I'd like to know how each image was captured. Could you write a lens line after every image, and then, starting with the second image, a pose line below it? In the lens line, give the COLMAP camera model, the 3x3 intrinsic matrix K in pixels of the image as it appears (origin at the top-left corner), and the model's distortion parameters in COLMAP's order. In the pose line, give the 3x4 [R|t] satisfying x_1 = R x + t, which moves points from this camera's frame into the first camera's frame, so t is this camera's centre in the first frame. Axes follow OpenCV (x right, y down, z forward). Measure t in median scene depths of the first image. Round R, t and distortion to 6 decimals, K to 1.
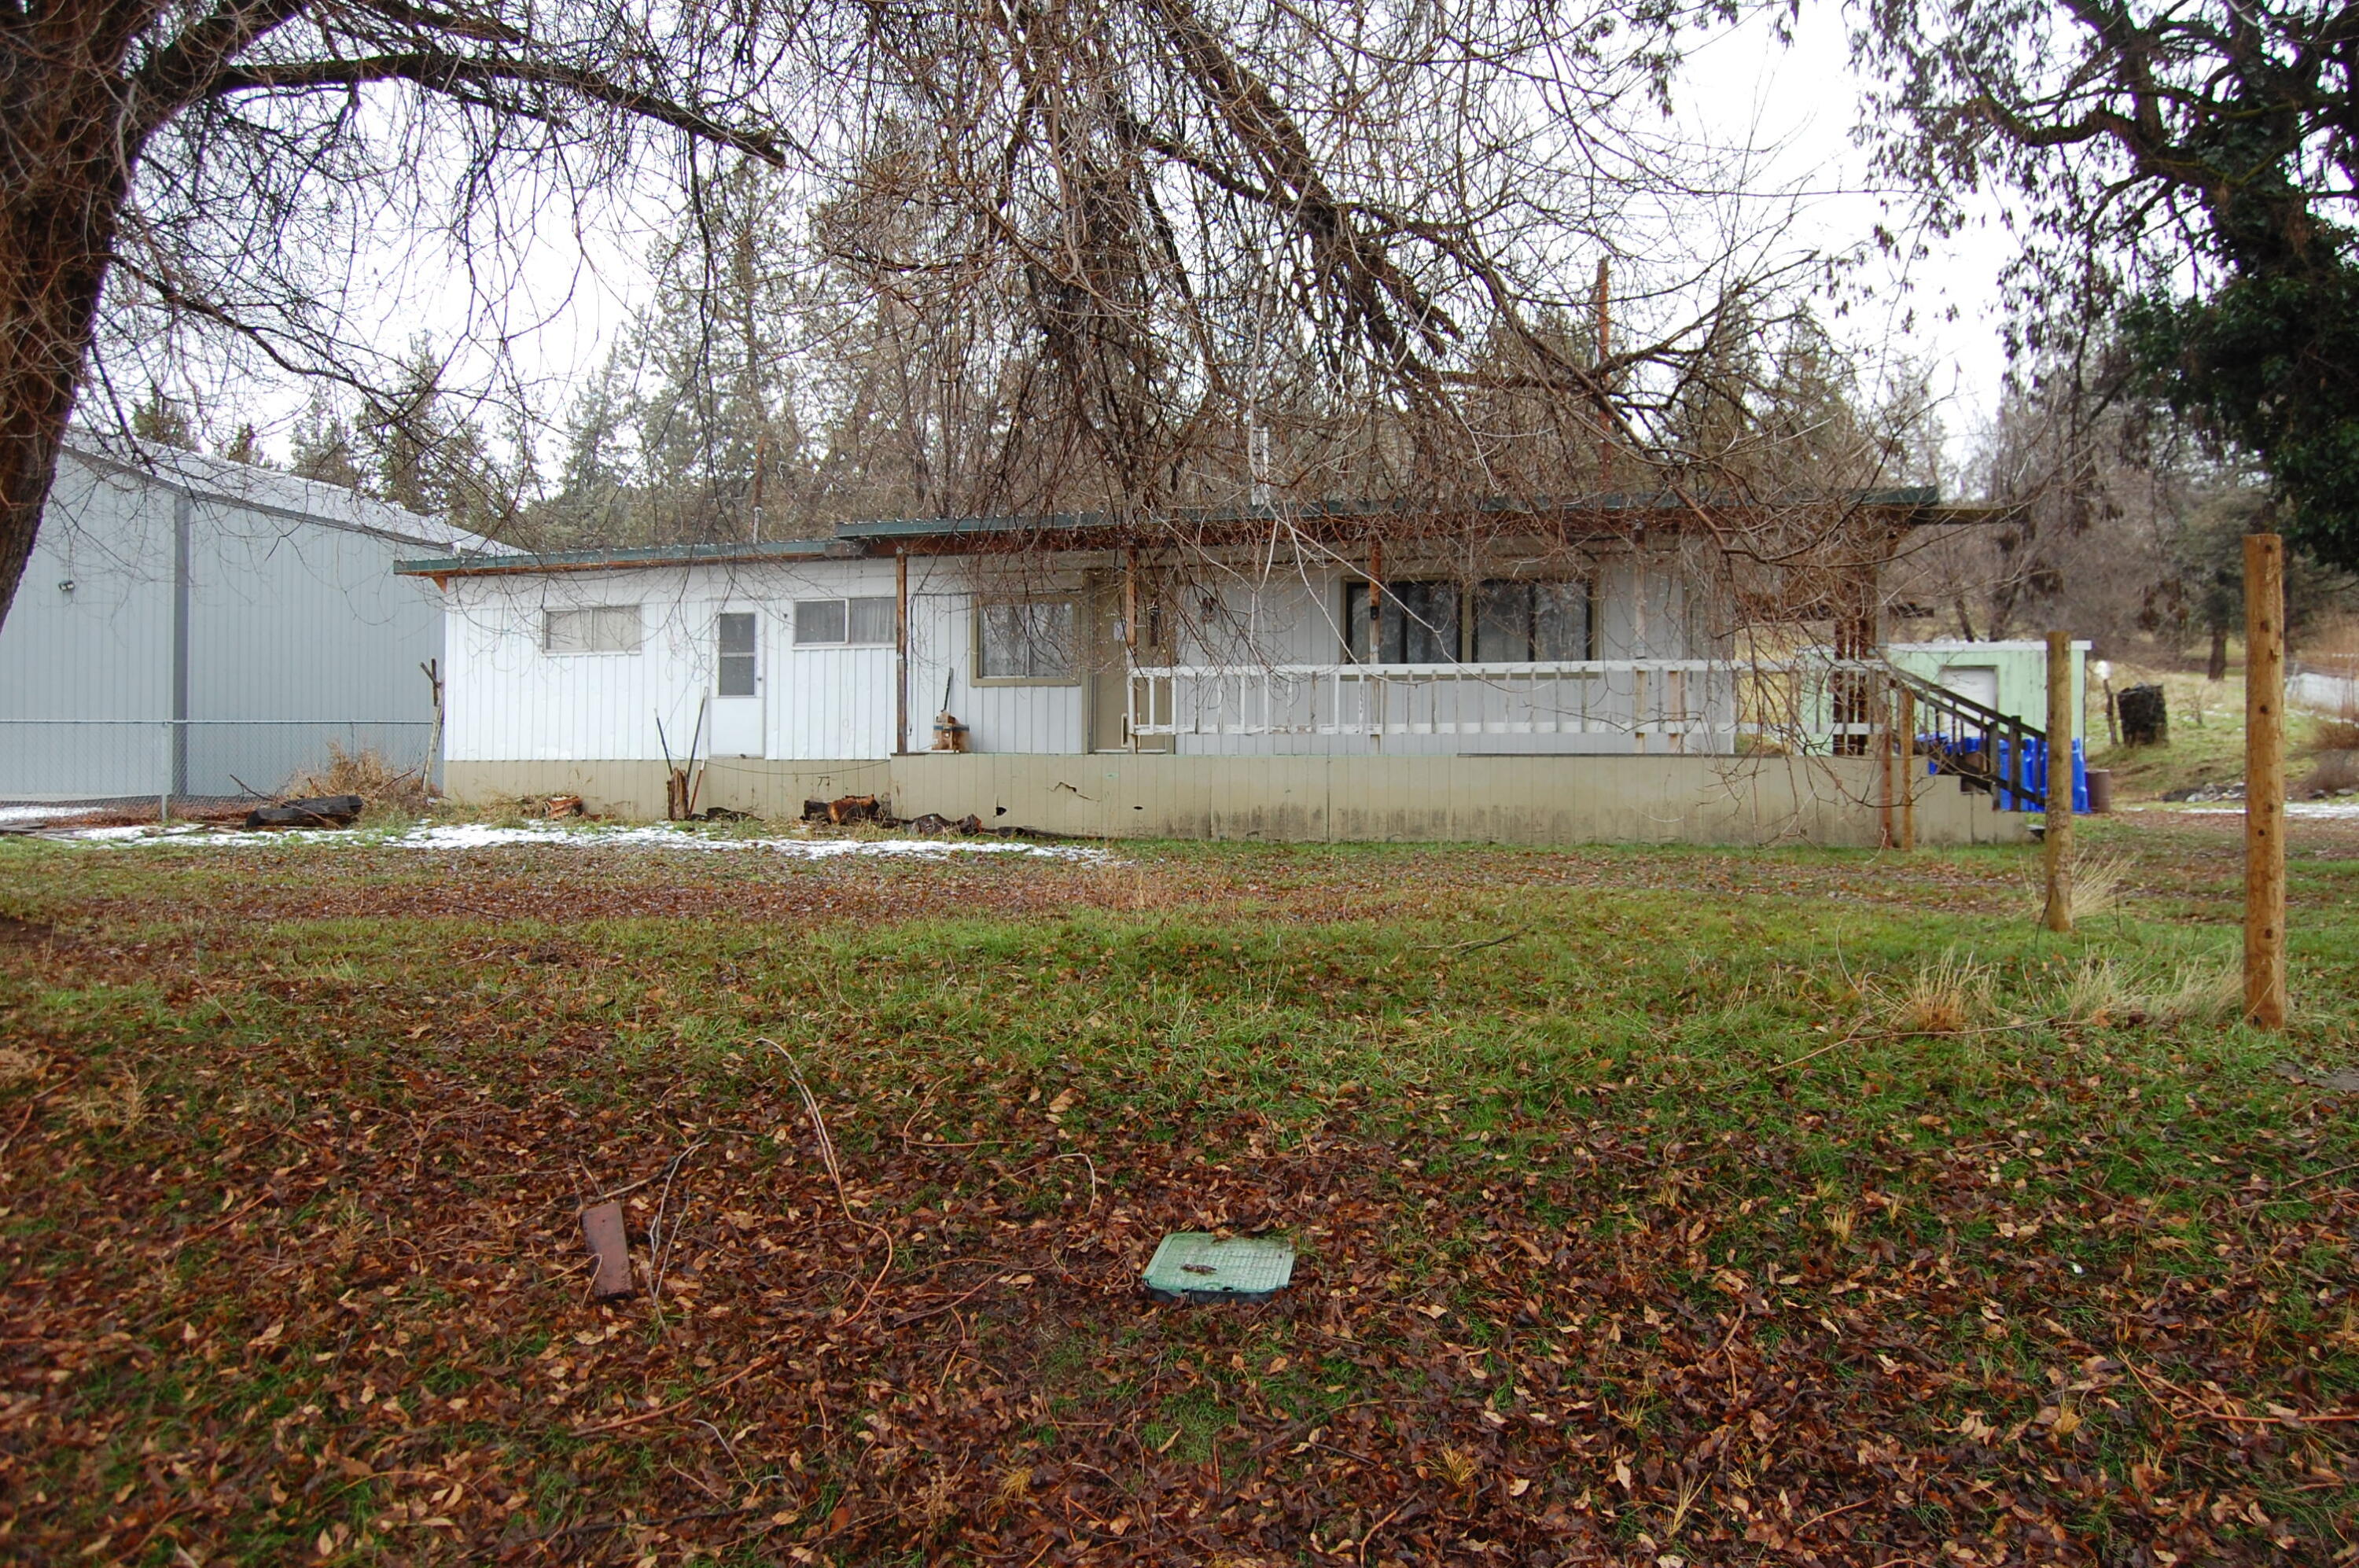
lens RADIAL K [[1837.2, 0, 1179.5], [0, 1837.2, 784.0], [0, 0, 1]] dist [-0.089717, 0.040662]
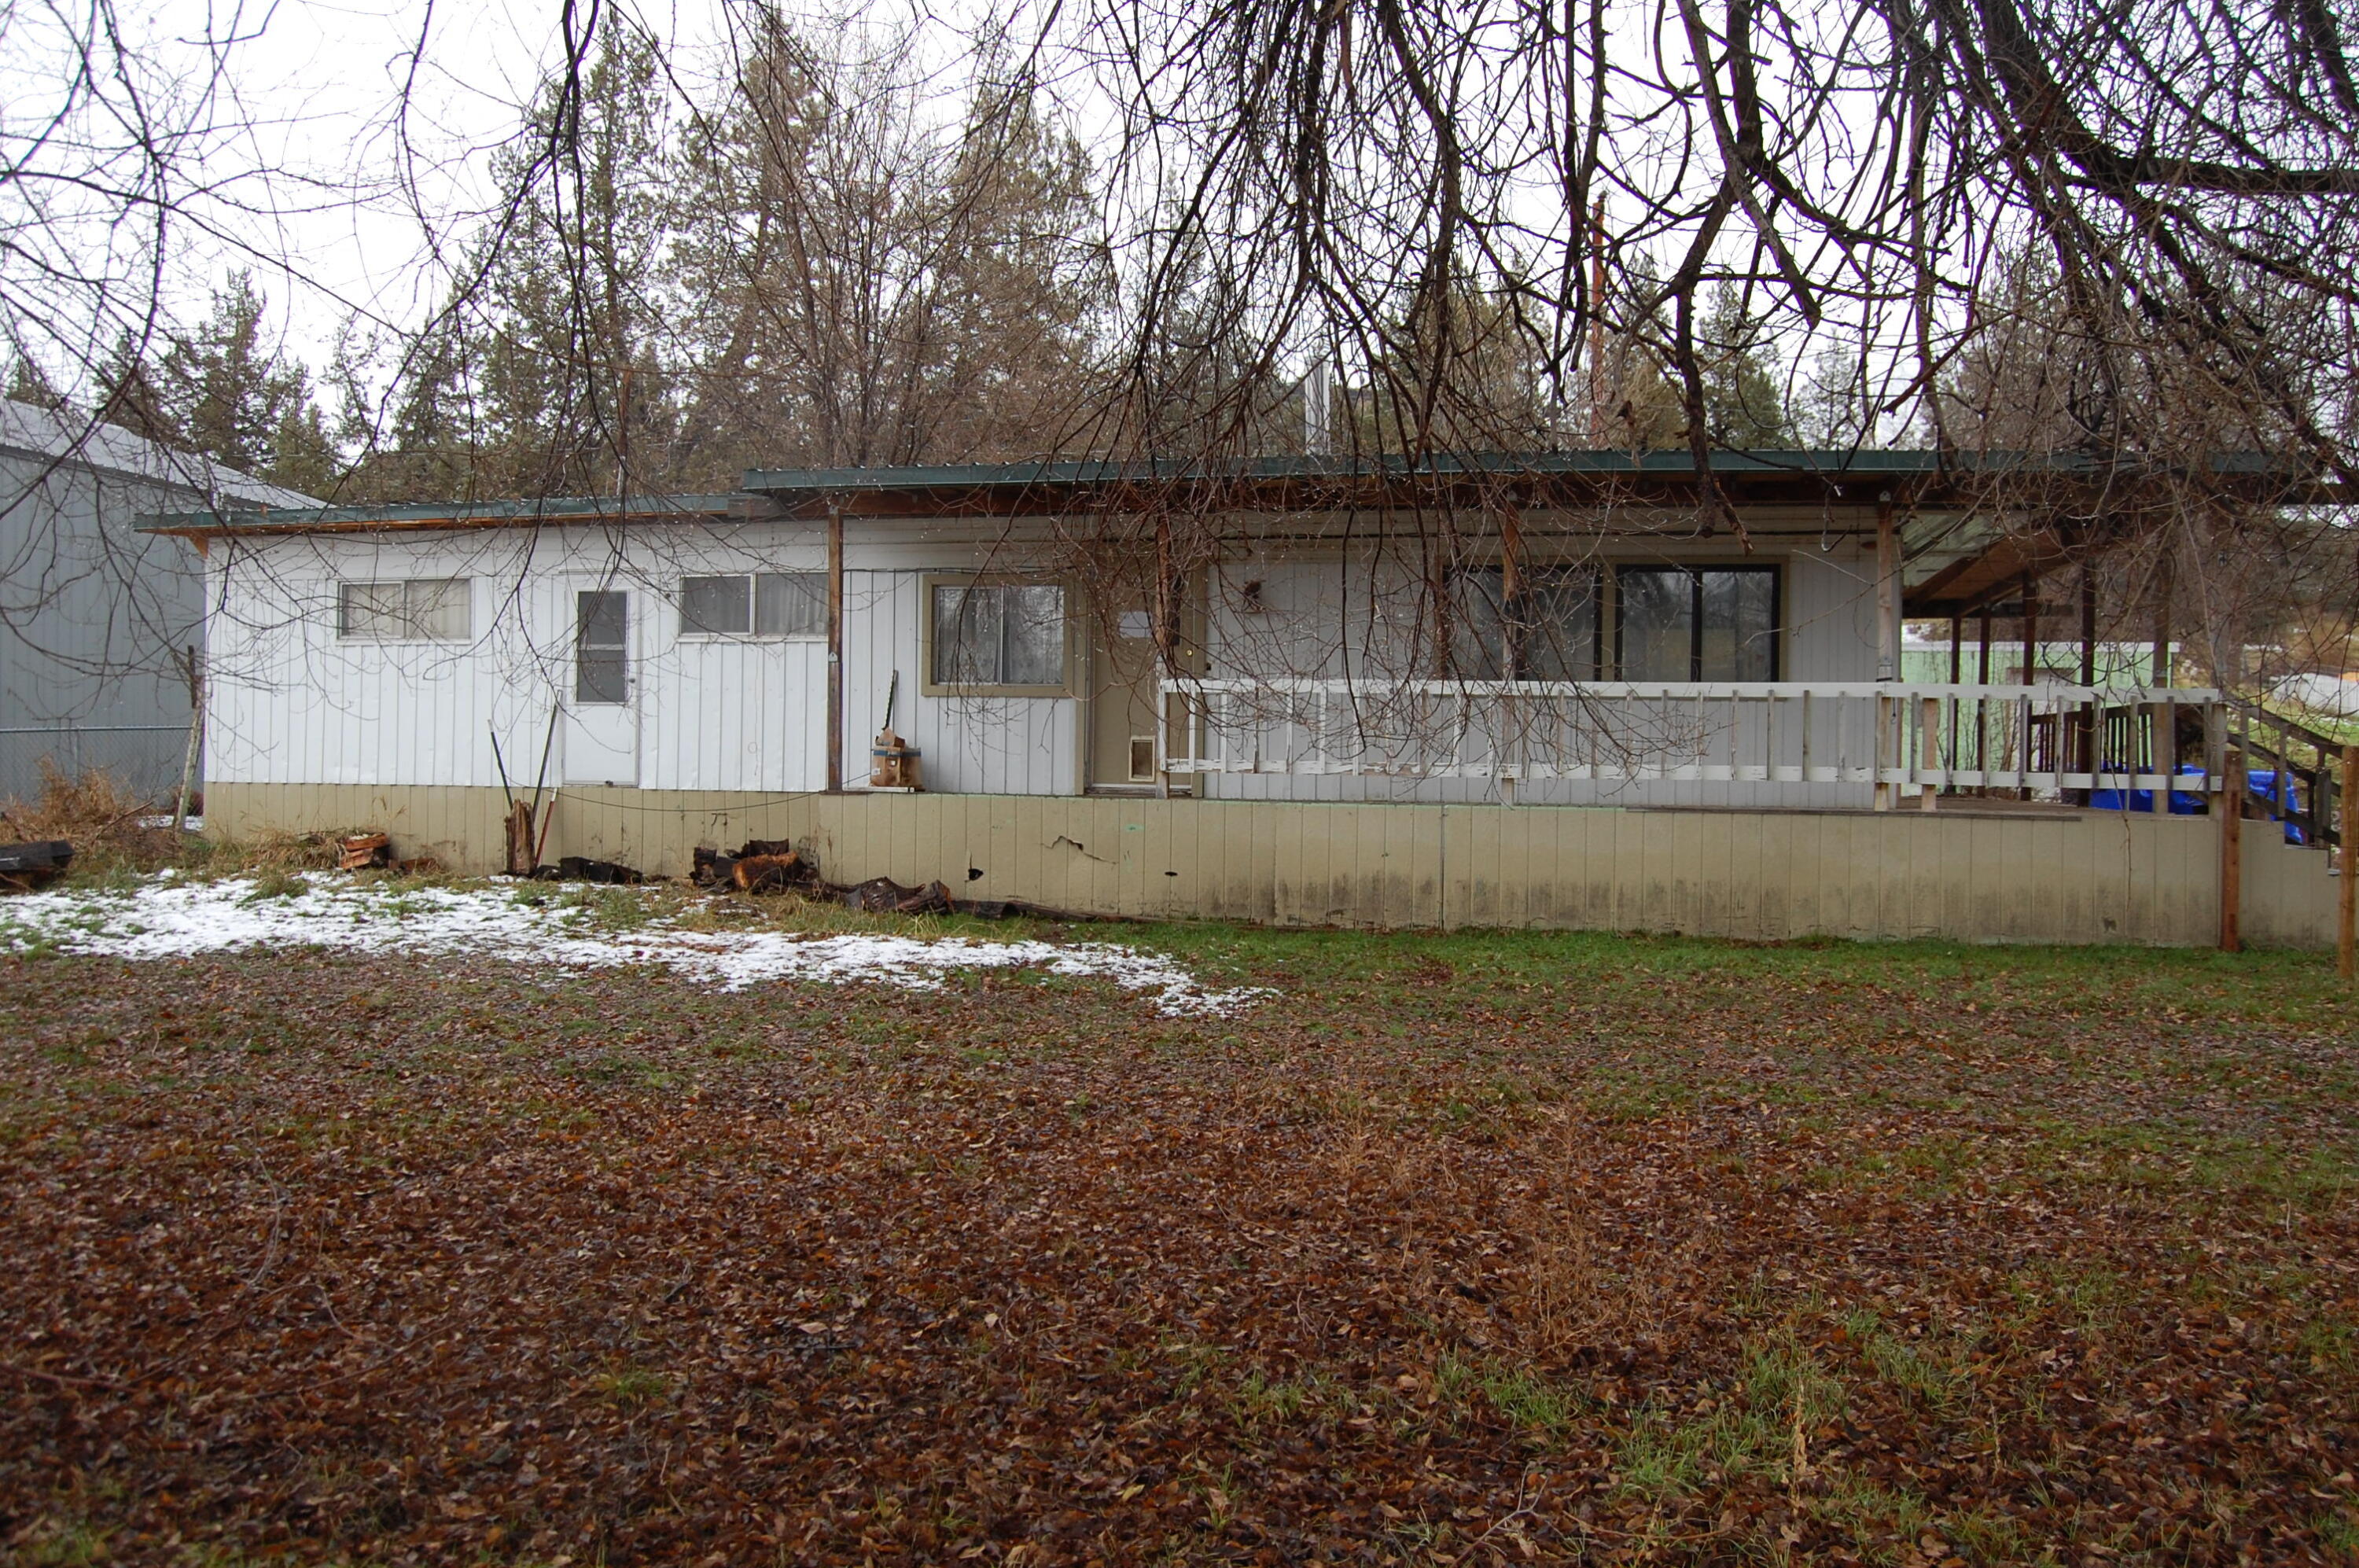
lens RADIAL K [[1837.2, 0, 1179.5], [0, 1837.2, 784.0], [0, 0, 1]] dist [-0.089717, 0.040662]
pose [[0.996947, 0.007171, 0.077748, -0.065698], [-0.008427, 0.999839, 0.015837, -0.029302], [-0.077622, -0.016444, 0.996847, 0.245343]]
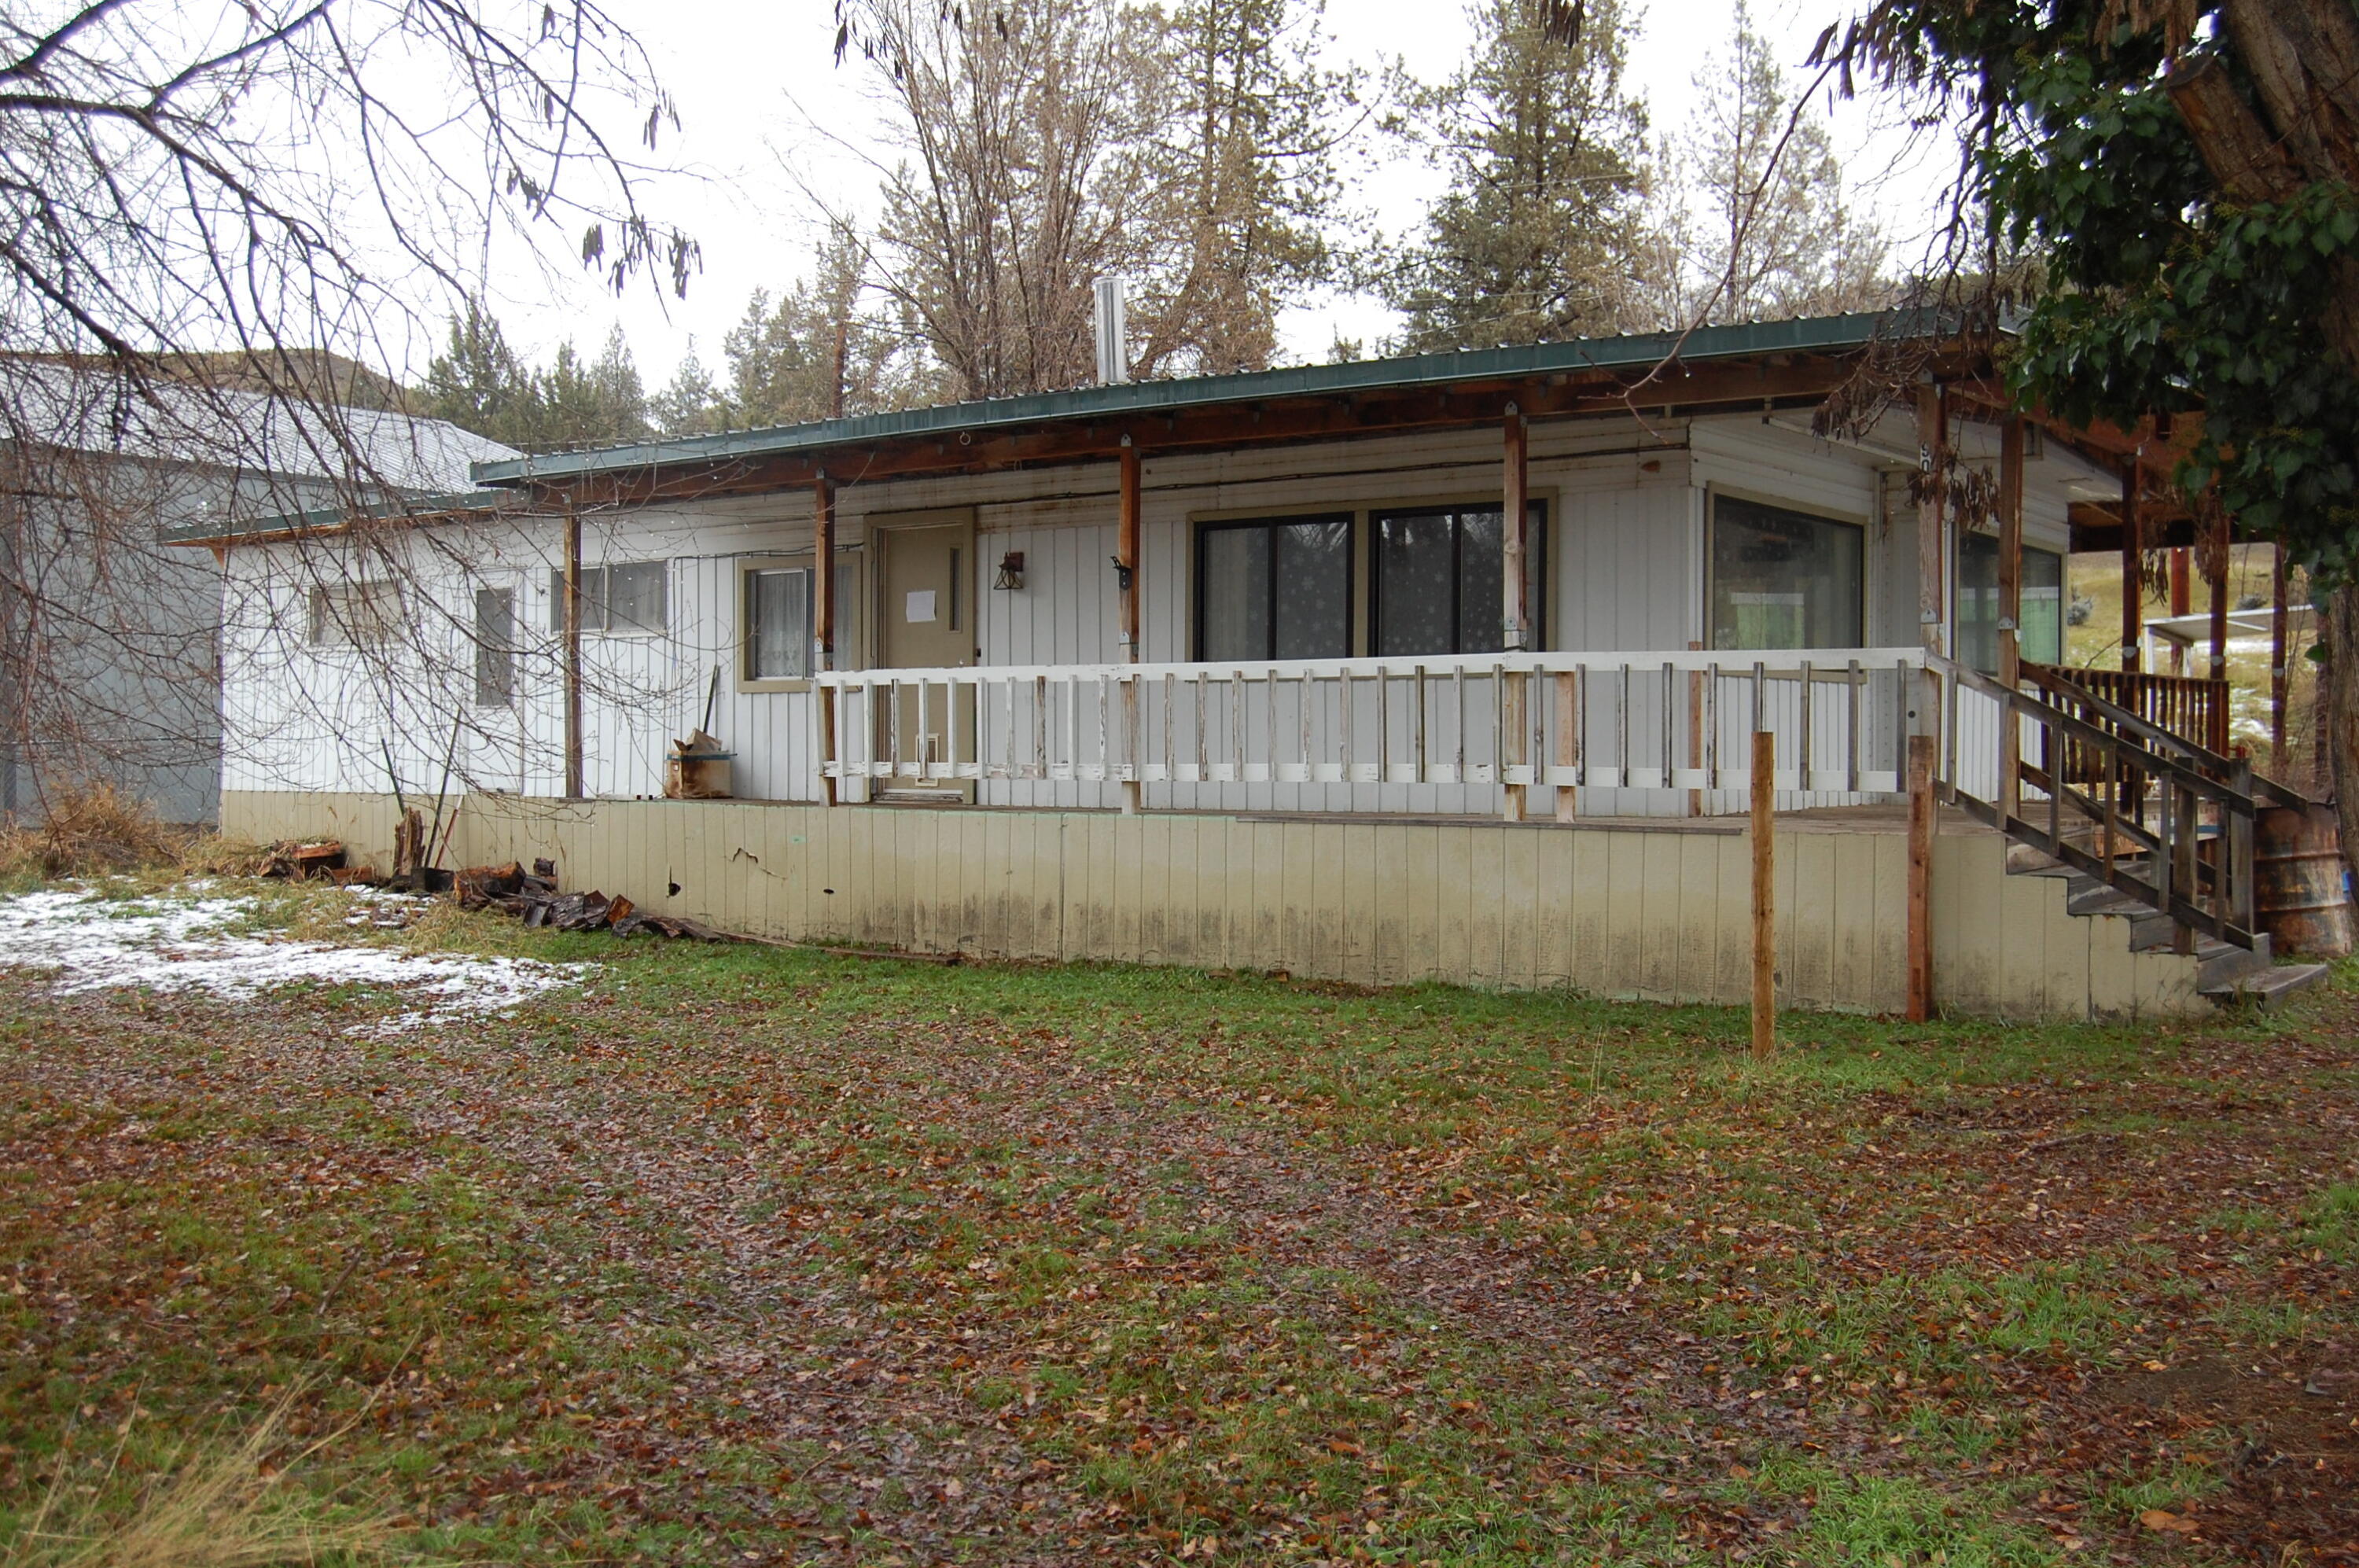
lens RADIAL K [[2327.0, 0, 1179.5], [0, 2327.0, 784.0], [0, 0, 1]] dist [-0.063447, -0.002838]
pose [[0.943901, 0.001742, -0.330225, 0.311752], [0.003661, 0.999869, 0.015738, -0.031692], [0.330209, -0.016064, 0.943771, 0.244487]]
